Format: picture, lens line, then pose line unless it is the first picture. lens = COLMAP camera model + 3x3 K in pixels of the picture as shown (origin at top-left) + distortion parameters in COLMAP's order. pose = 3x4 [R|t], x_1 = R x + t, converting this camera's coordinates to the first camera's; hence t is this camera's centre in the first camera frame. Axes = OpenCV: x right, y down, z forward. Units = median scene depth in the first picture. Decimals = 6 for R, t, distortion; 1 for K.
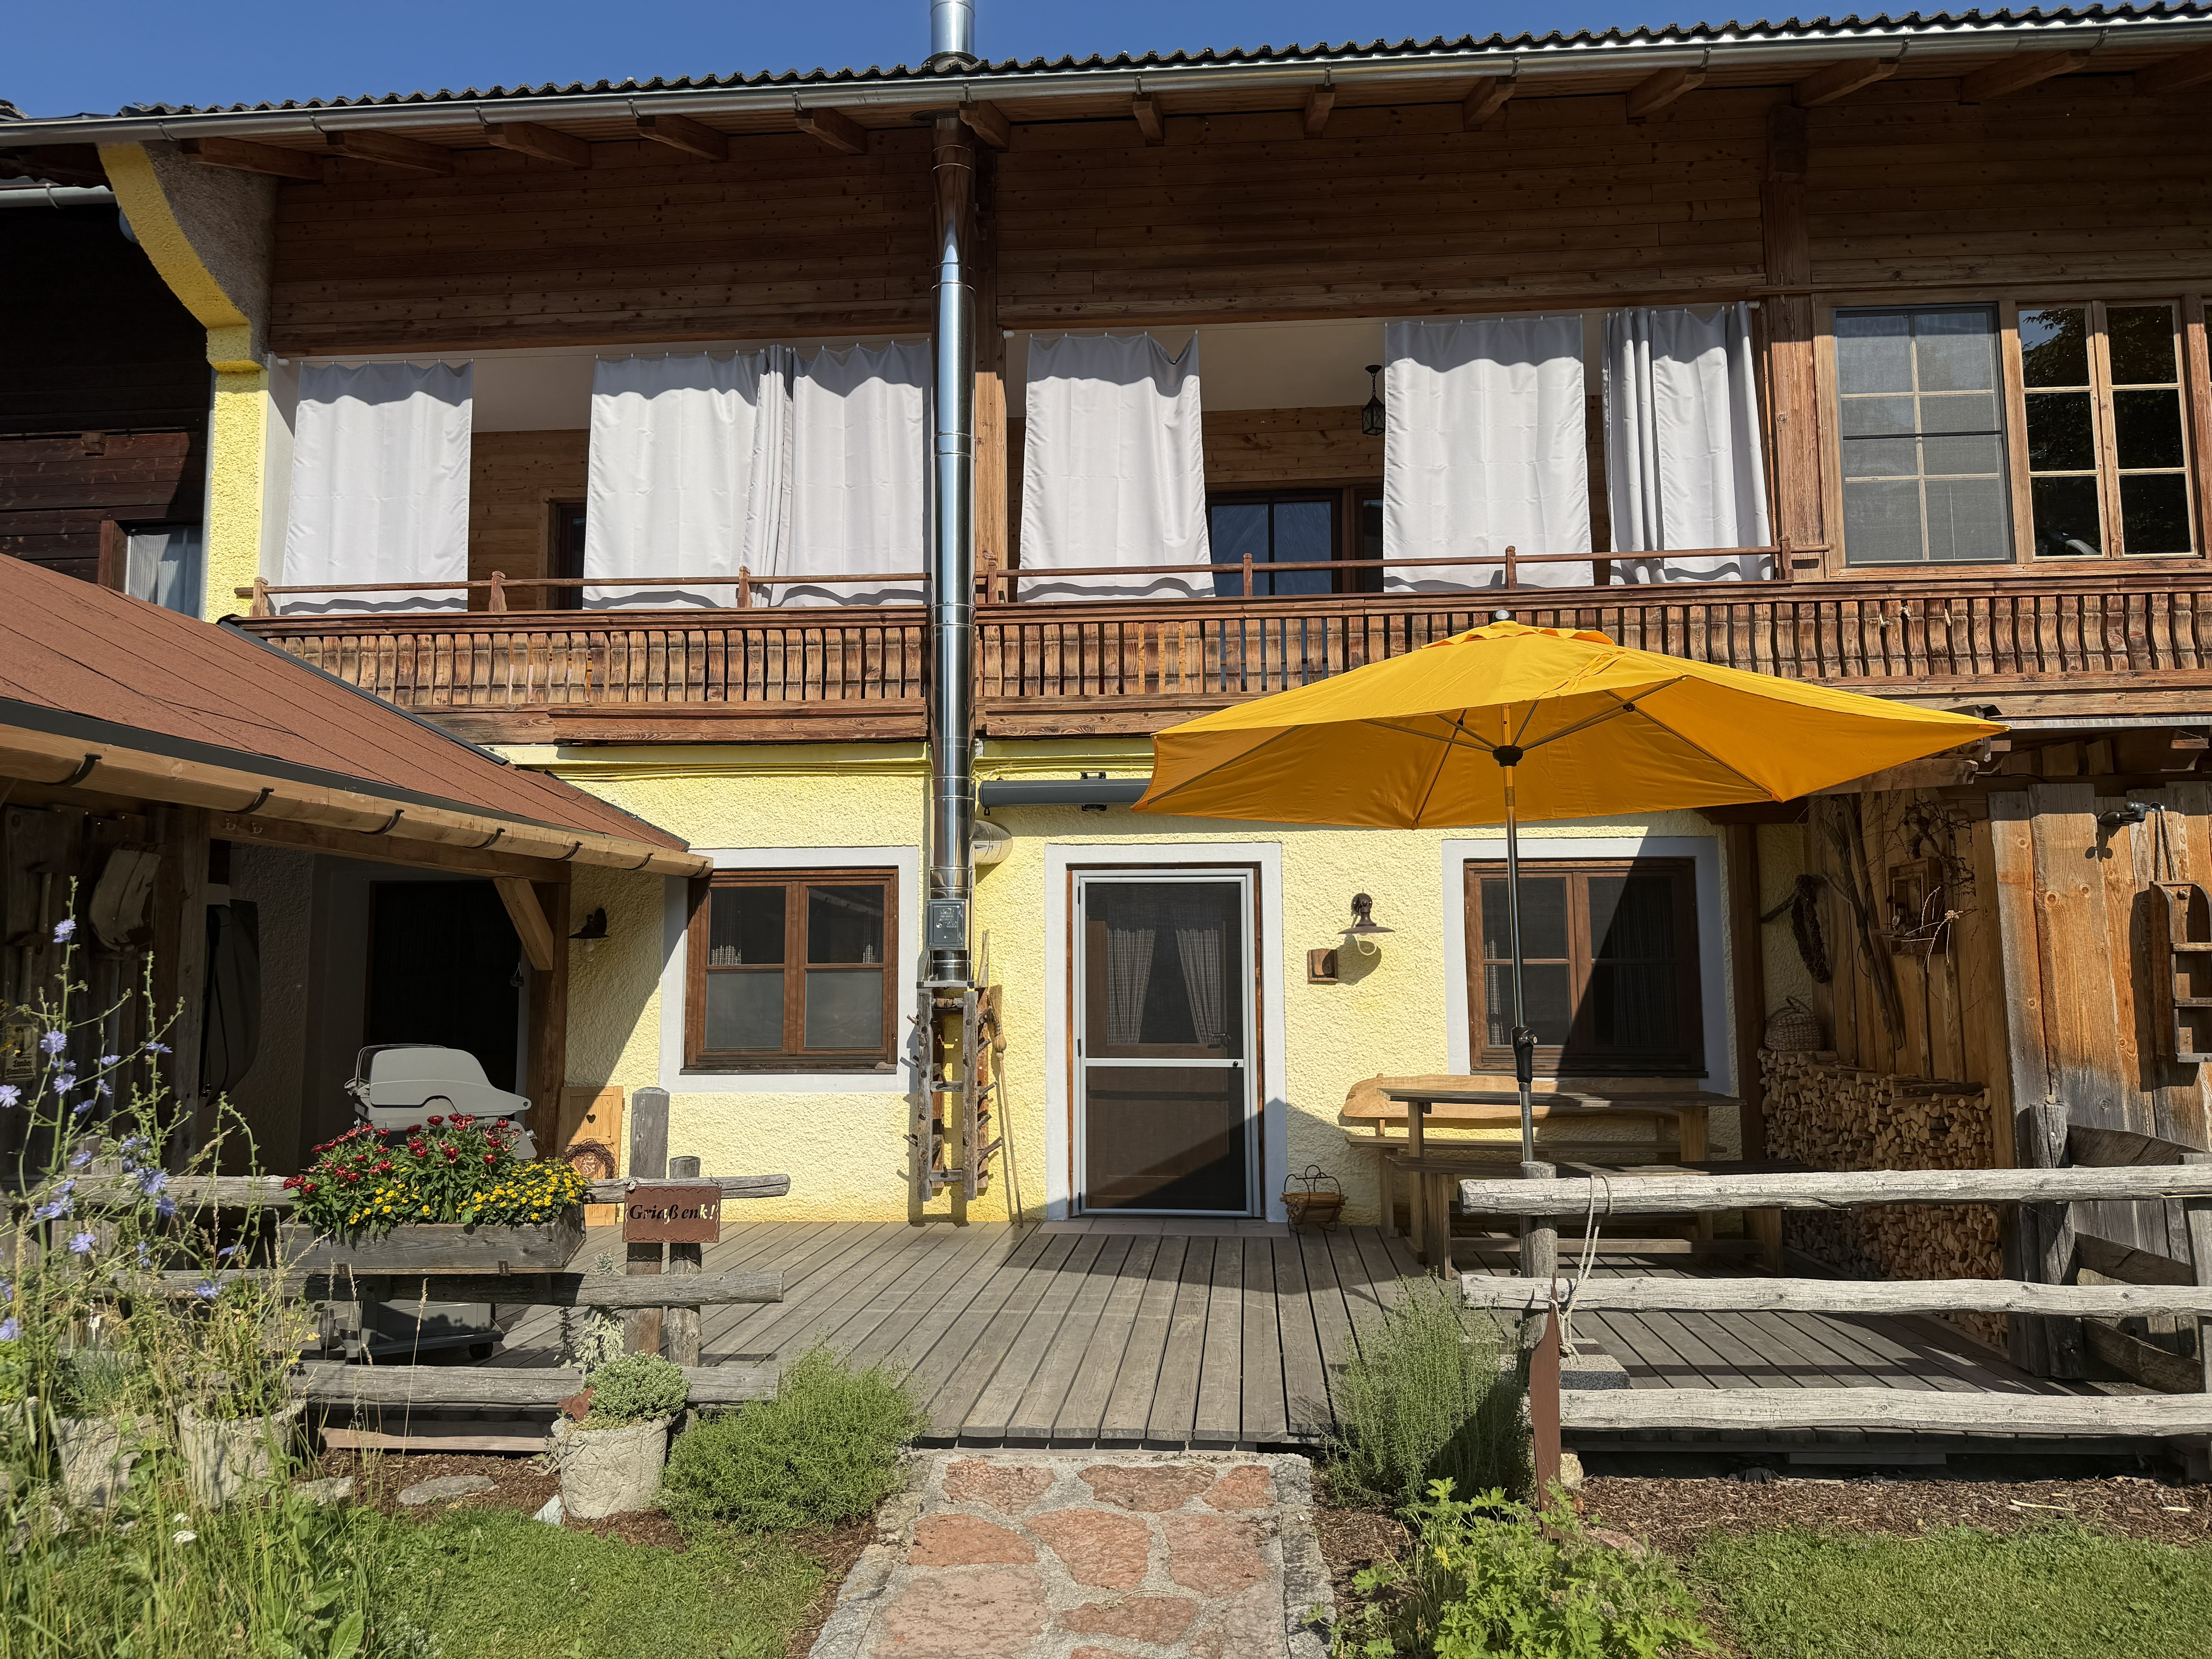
lens RADIAL K [[1531.3, 0, 1106.0], [0, 1531.3, 829.5], [0, 0, 1]] dist [0.119798, -0.183939]
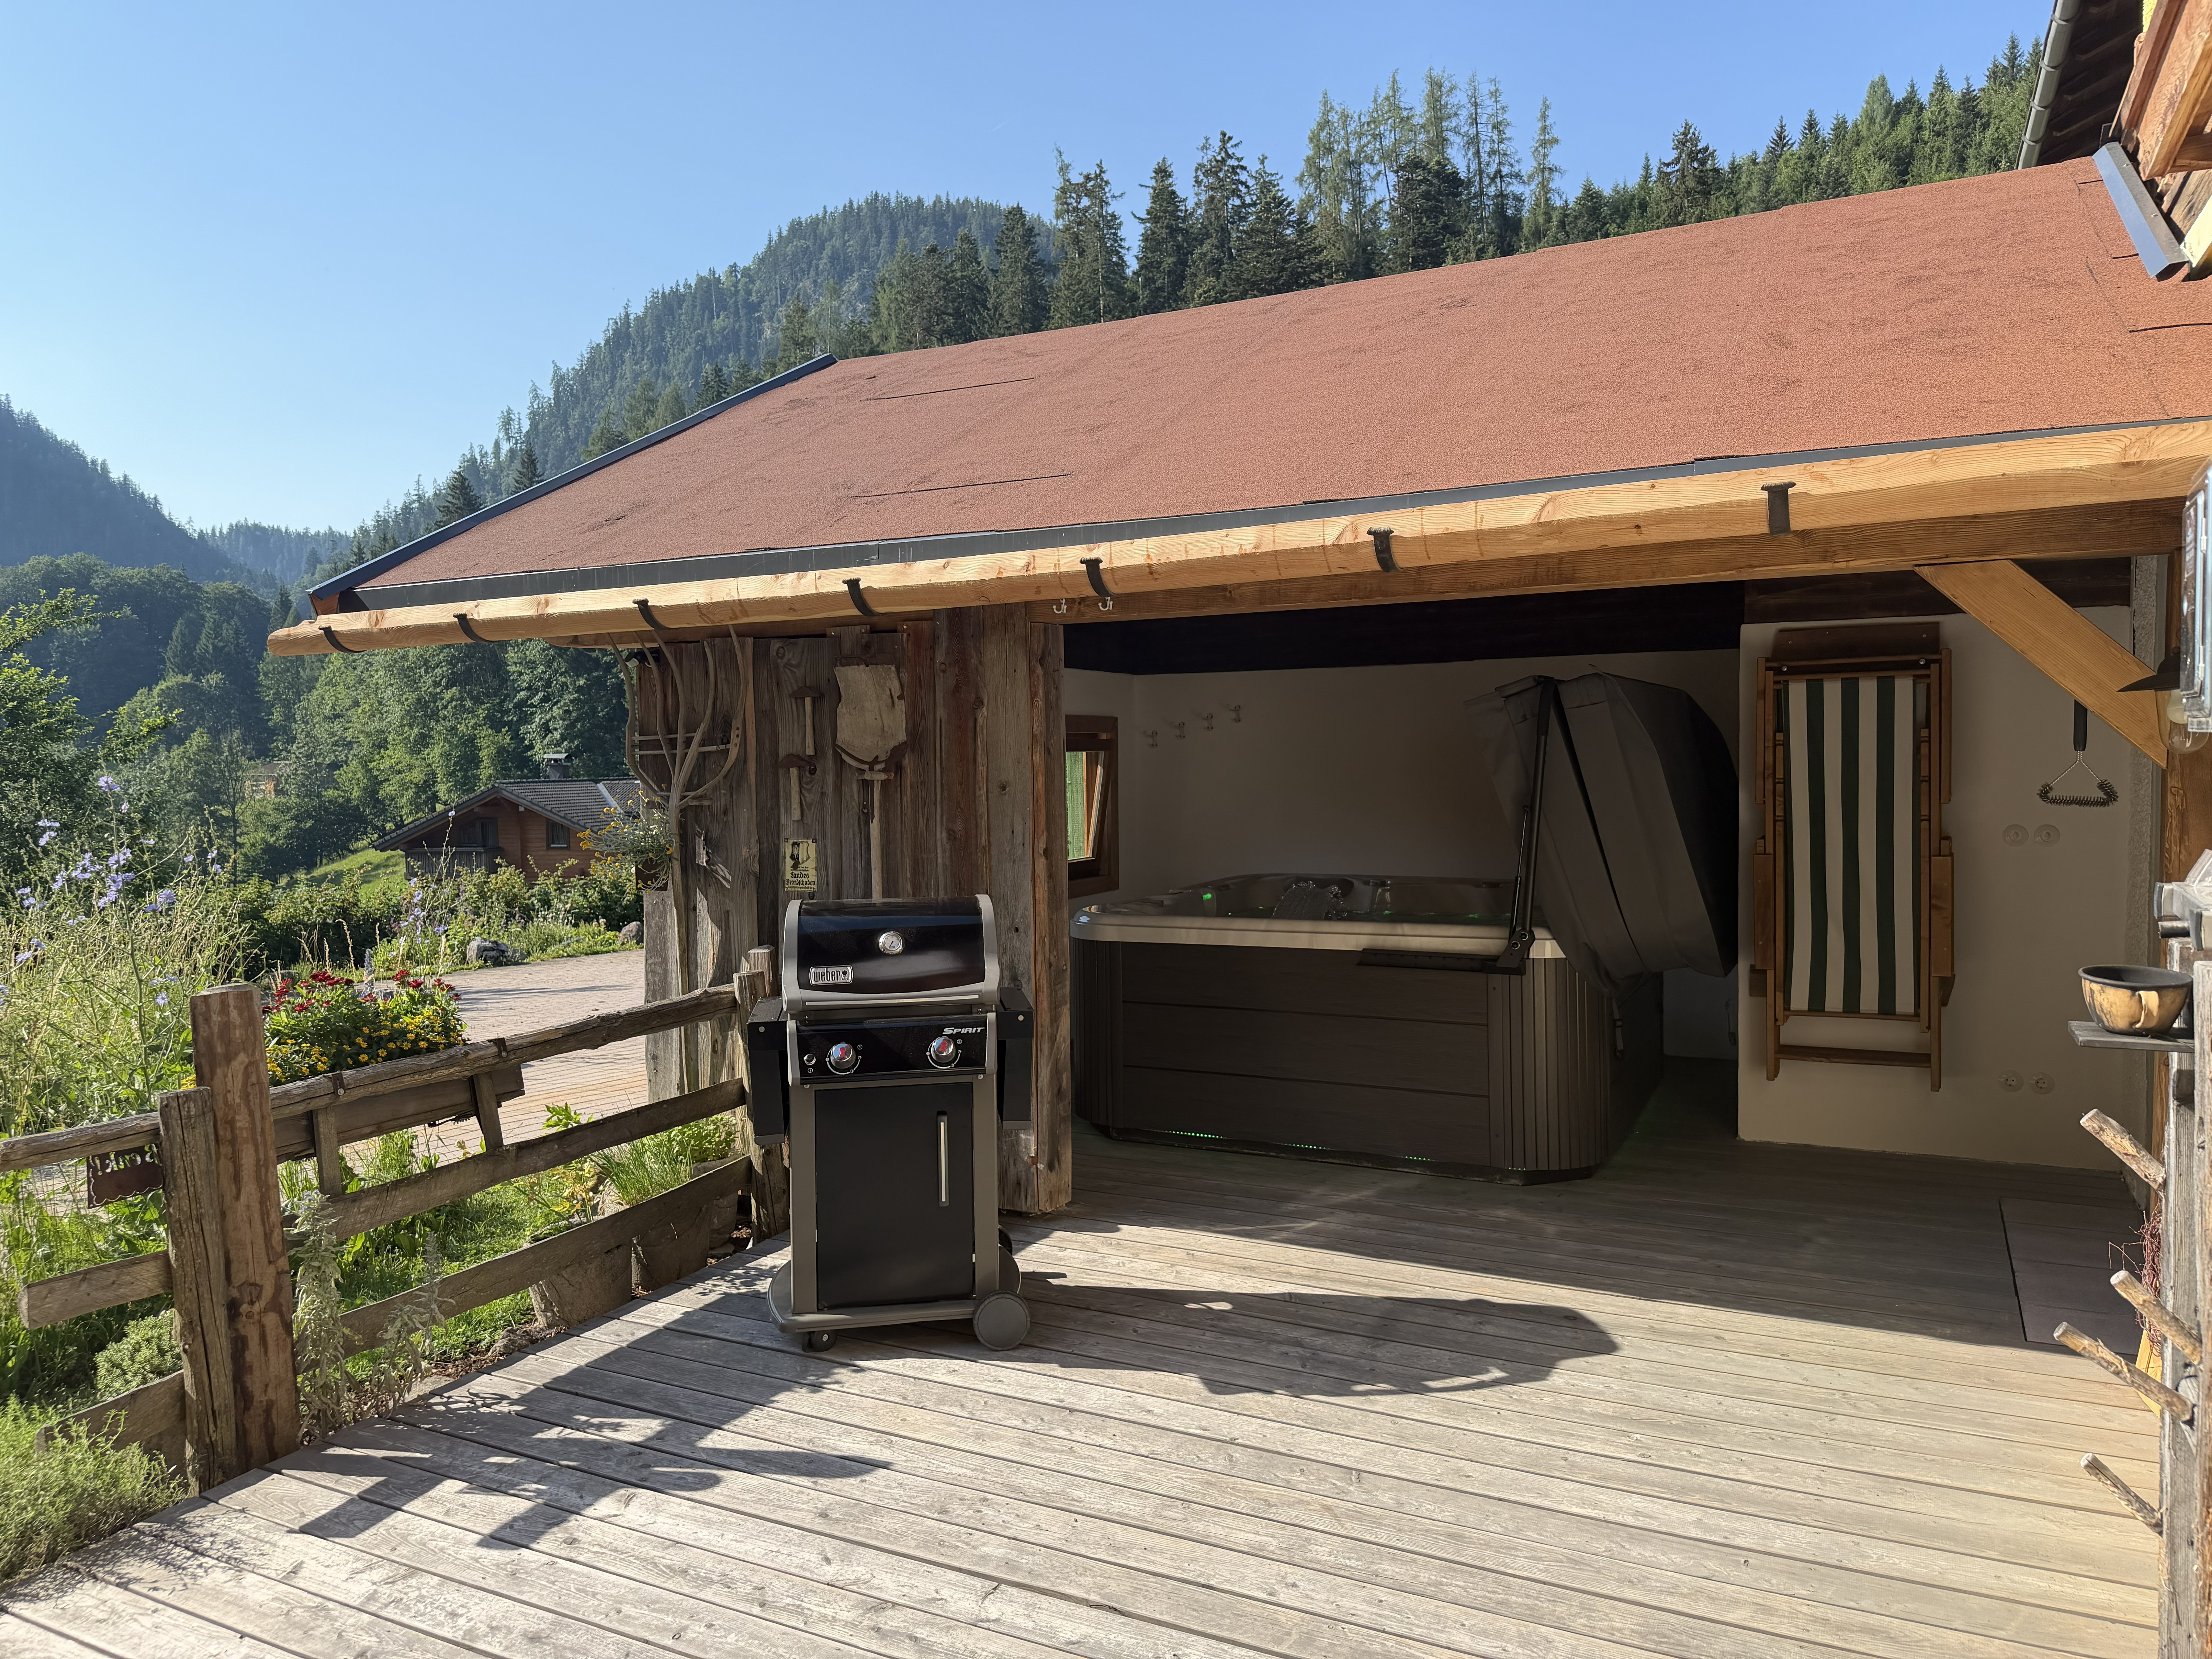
lens RADIAL K [[1531.3, 0, 1106.0], [0, 1531.3, 829.5], [0, 0, 1]] dist [0.119798, -0.183939]
pose [[-0.375900, 0.060823, -0.924662, 0.113315], [0.110627, 0.993653, 0.020388, 0.065596], [0.920033, -0.094629, -0.380243, 0.876268]]
